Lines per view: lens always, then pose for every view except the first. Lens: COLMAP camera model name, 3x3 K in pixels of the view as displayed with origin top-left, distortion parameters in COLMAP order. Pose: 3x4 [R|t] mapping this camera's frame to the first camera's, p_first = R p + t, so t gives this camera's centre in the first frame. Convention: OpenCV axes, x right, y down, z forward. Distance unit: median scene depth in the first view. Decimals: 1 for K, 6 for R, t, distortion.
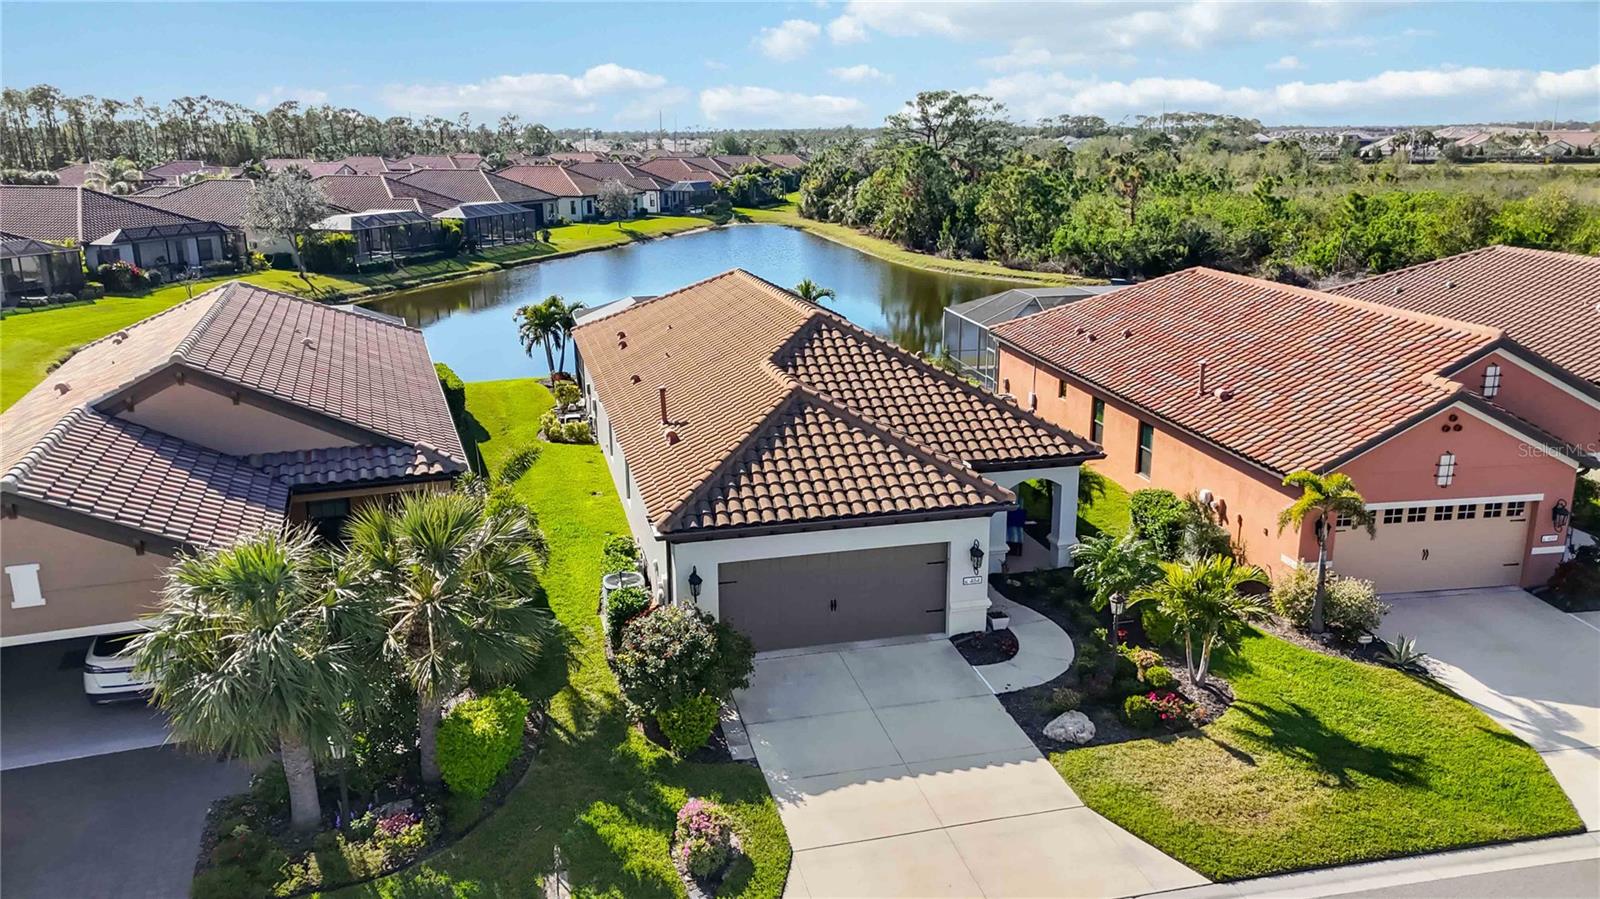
lens RADIAL K [[1170.8, 0, 802.0], [0, 1170.8, 452.2], [0, 0, 1]] dist [0.063902, -0.060407]
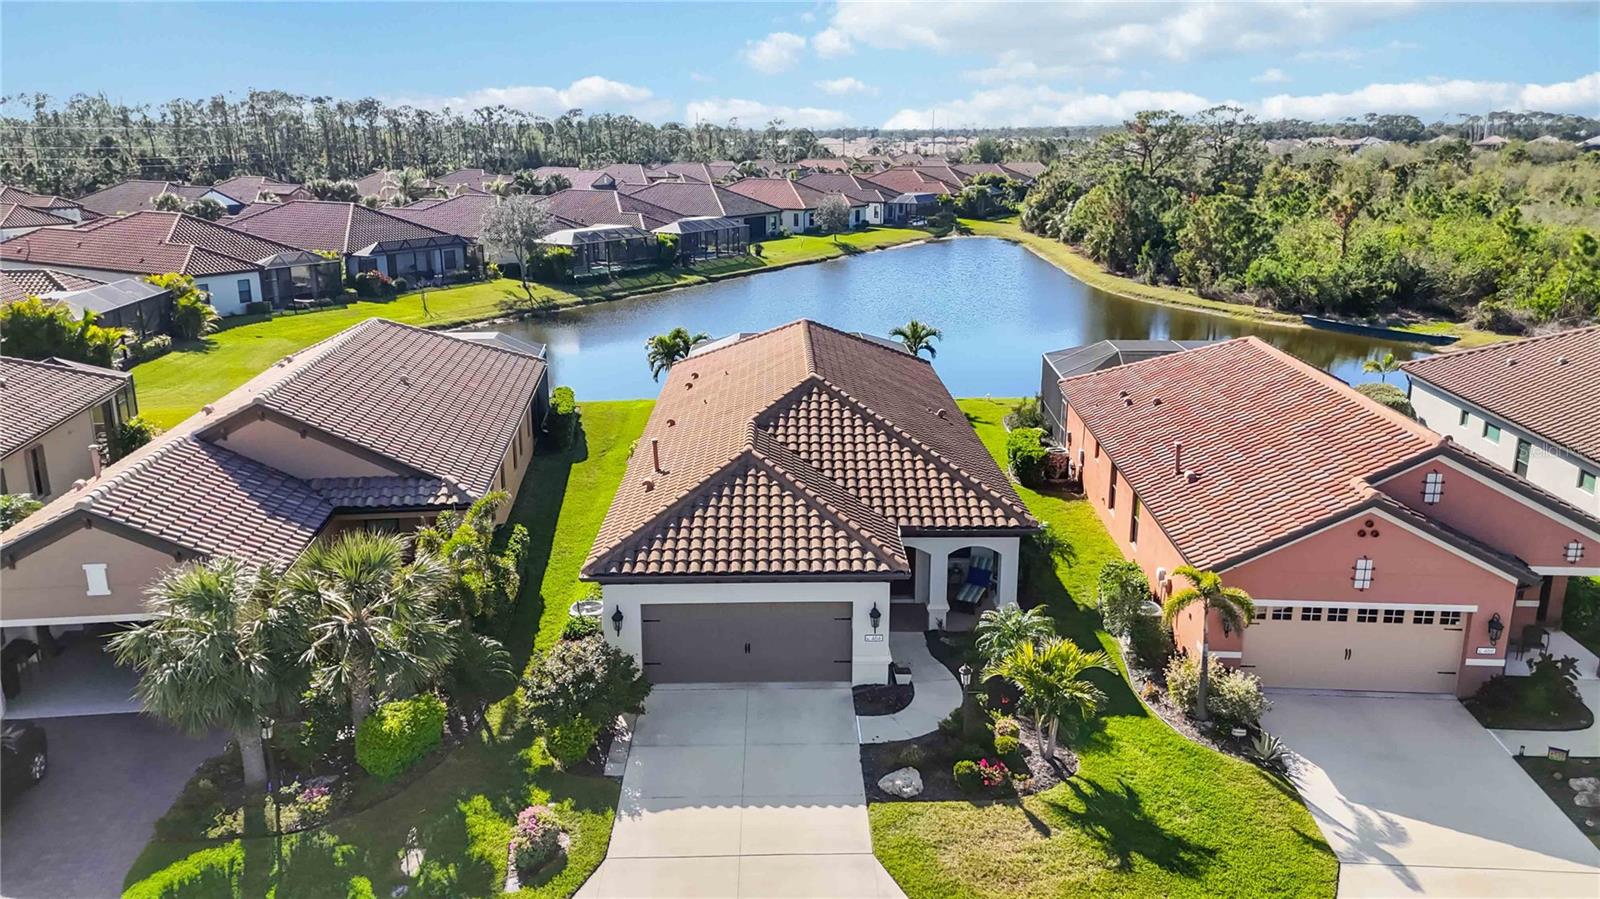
lens RADIAL K [[1170.8, 0, 802.0], [0, 1170.8, 452.2], [0, 0, 1]] dist [0.063902, -0.060407]
pose [[0.973704, 0.064387, -0.218528, 0.287848], [-0.063727, 0.997916, 0.010076, -0.067663], [0.218721, 0.004115, 0.975779, -0.090938]]
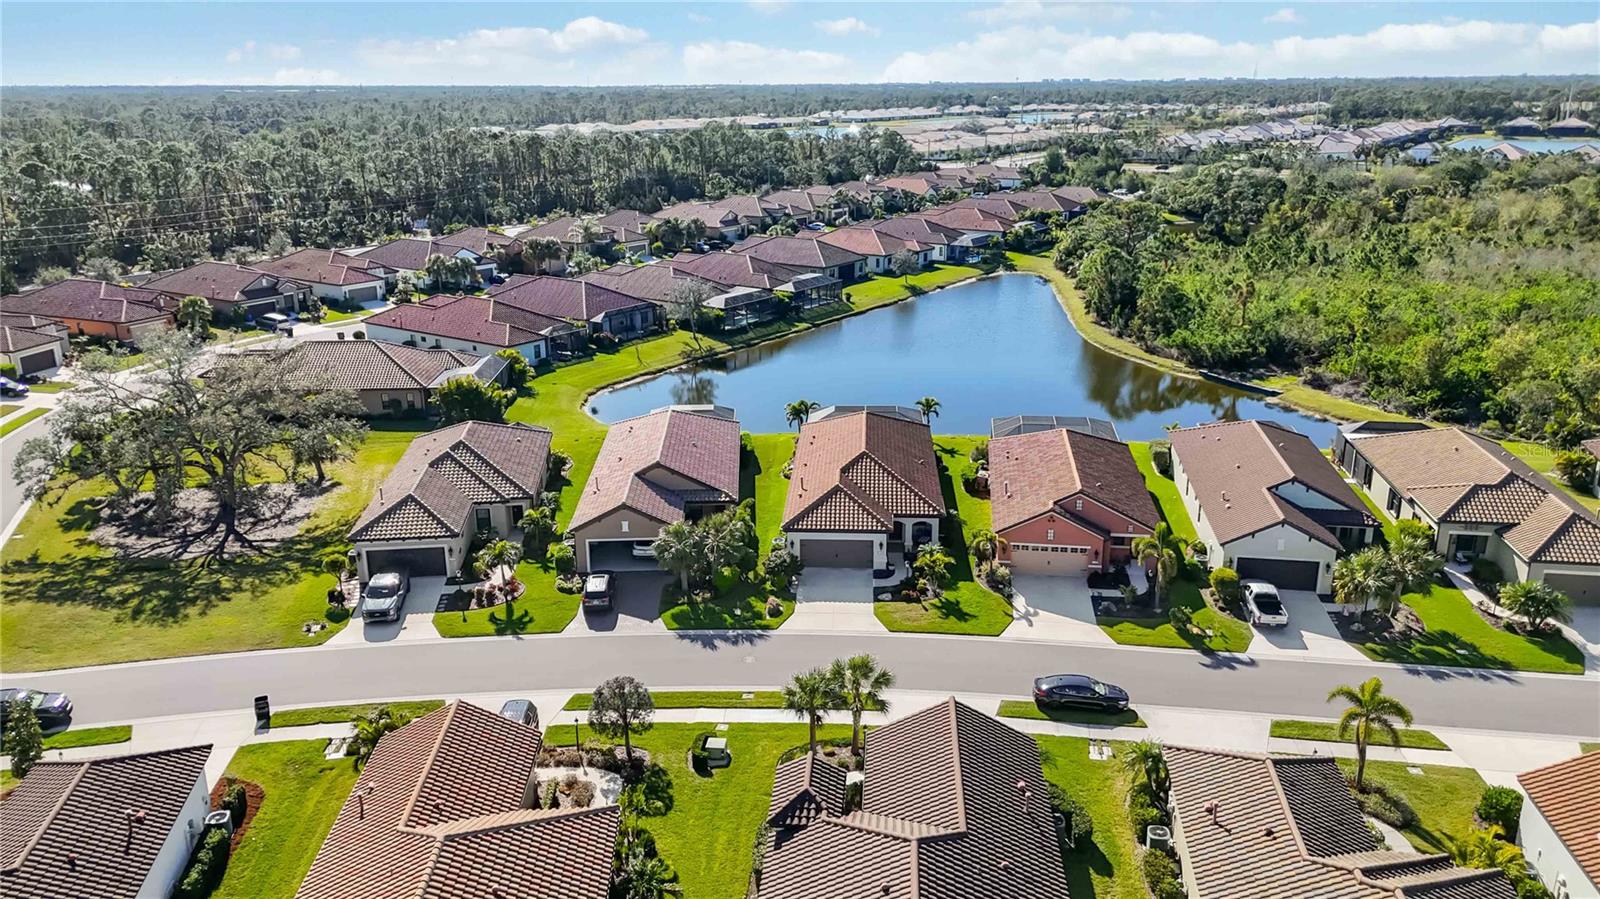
lens RADIAL K [[1159.1, 0, 801.0], [0, 1159.1, 451.5], [0, 0, 1]] dist [0.085130, -0.102994]
pose [[0.952403, 0.089306, -0.291469, 0.768253], [-0.077117, 0.995609, 0.053064, -0.290696], [0.294928, -0.028061, 0.955107, -1.899187]]
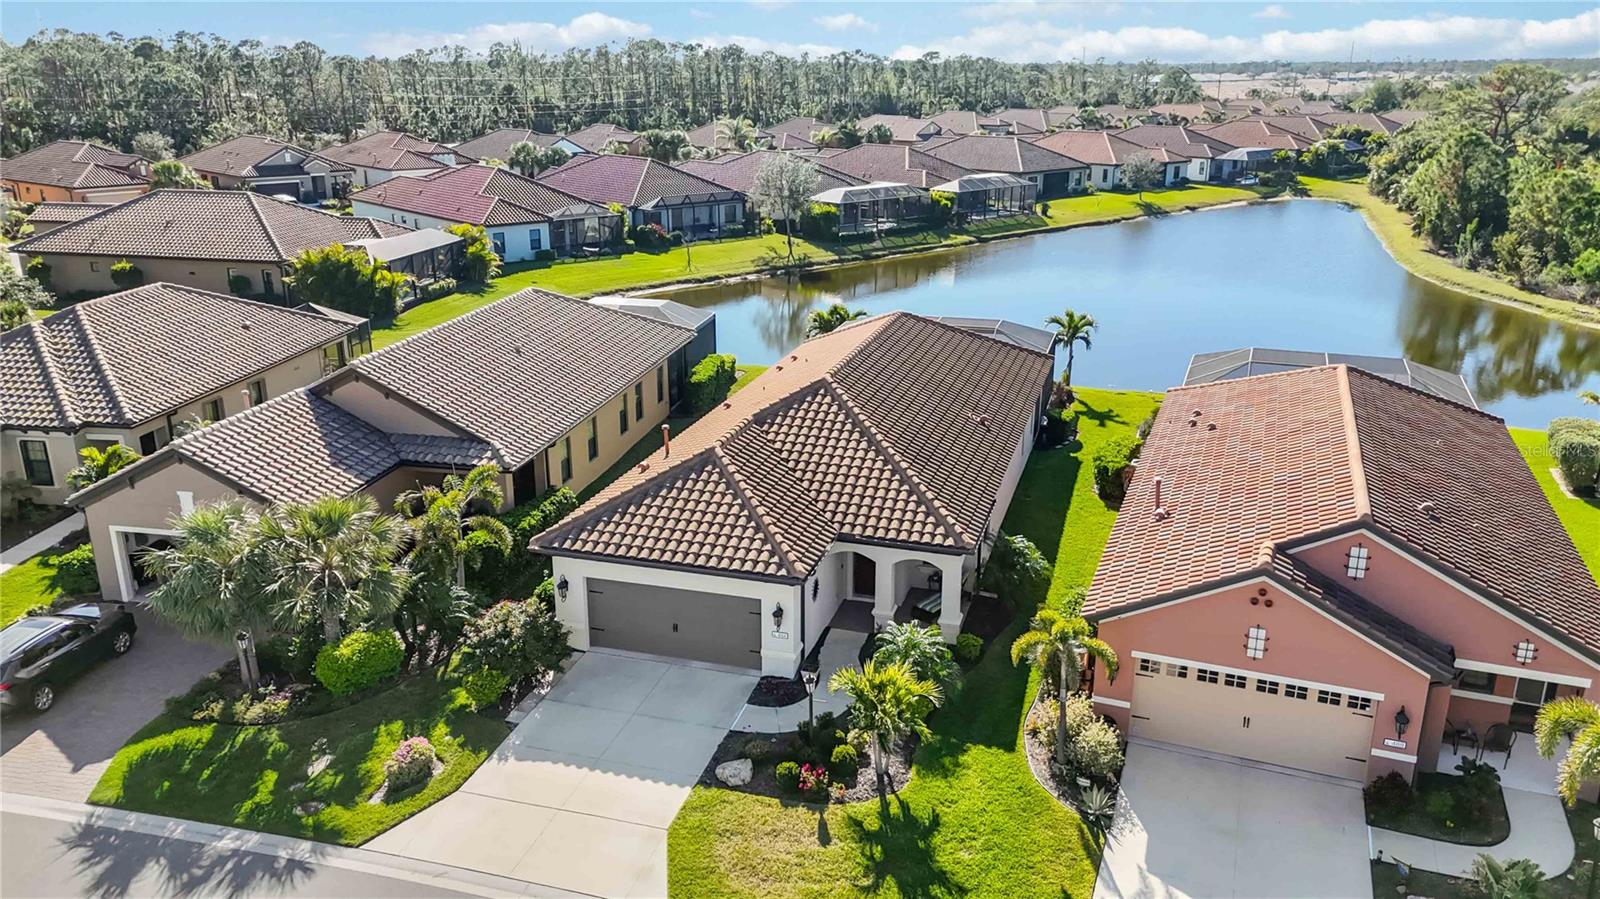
lens RADIAL K [[1170.8, 0, 802.0], [0, 1170.8, 452.2], [0, 0, 1]] dist [0.063902, -0.060407]
pose [[0.853840, 0.166969, -0.493031, 0.669748], [-0.139951, 0.985920, 0.091521, -0.173282], [0.501370, -0.009144, 0.865185, -0.018235]]
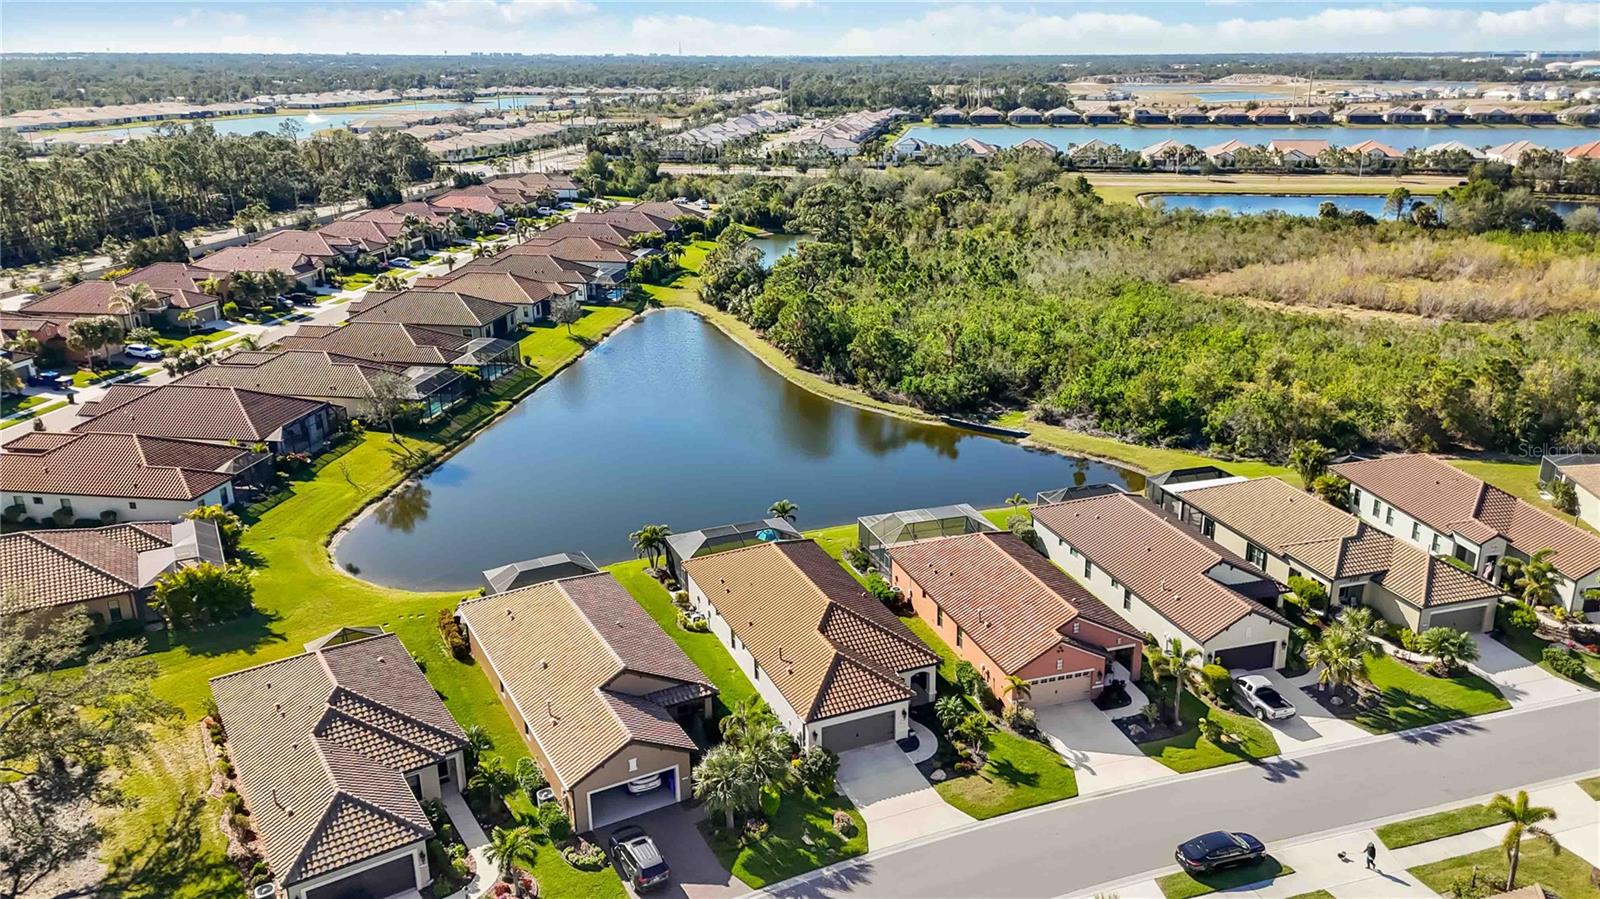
lens RADIAL K [[1181.8, 0, 823.6], [0, 1181.8, 401.7], [0, 0, 1]] dist [0.062855, -0.070077]
pose [[0.987284, -0.040820, 0.153635, -0.435988], [0.038092, 0.999061, 0.020662, -0.697679], [-0.154334, -0.014547, 0.987912, -1.733387]]
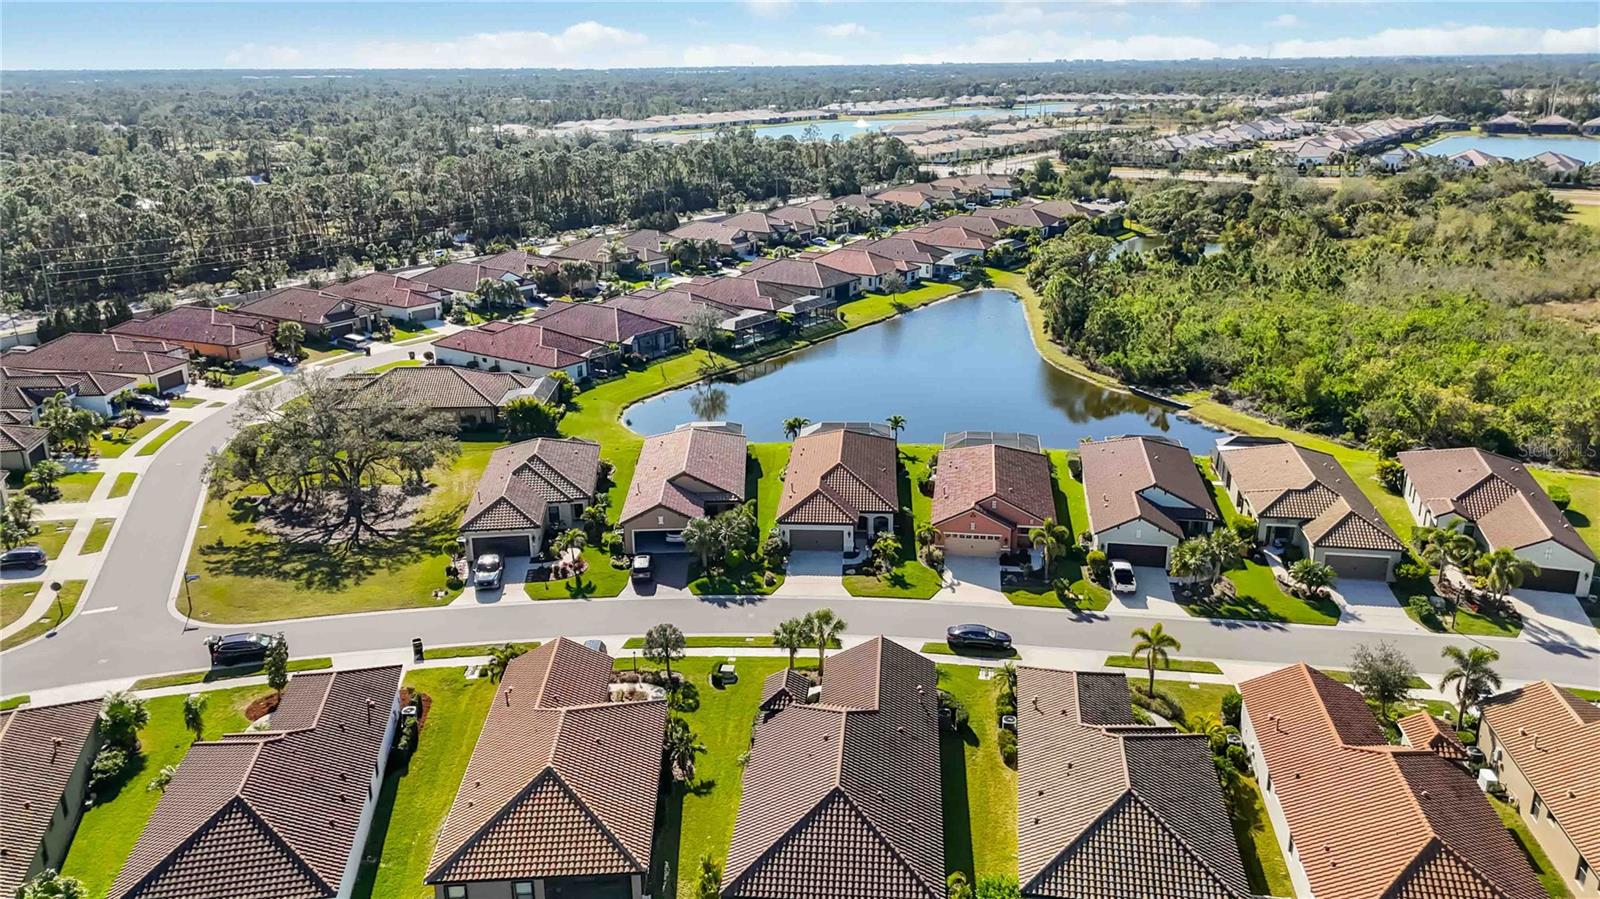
lens RADIAL K [[1154.1, 0, 800.6], [0, 1154.1, 444.8], [0, 0, 1]] dist [0.105289, -0.149647]
pose [[0.949252, 0.091455, -0.300926, 1.129526], [-0.075773, 0.995107, 0.063405, -0.456295], [0.305253, -0.037386, 0.951537, -2.844738]]
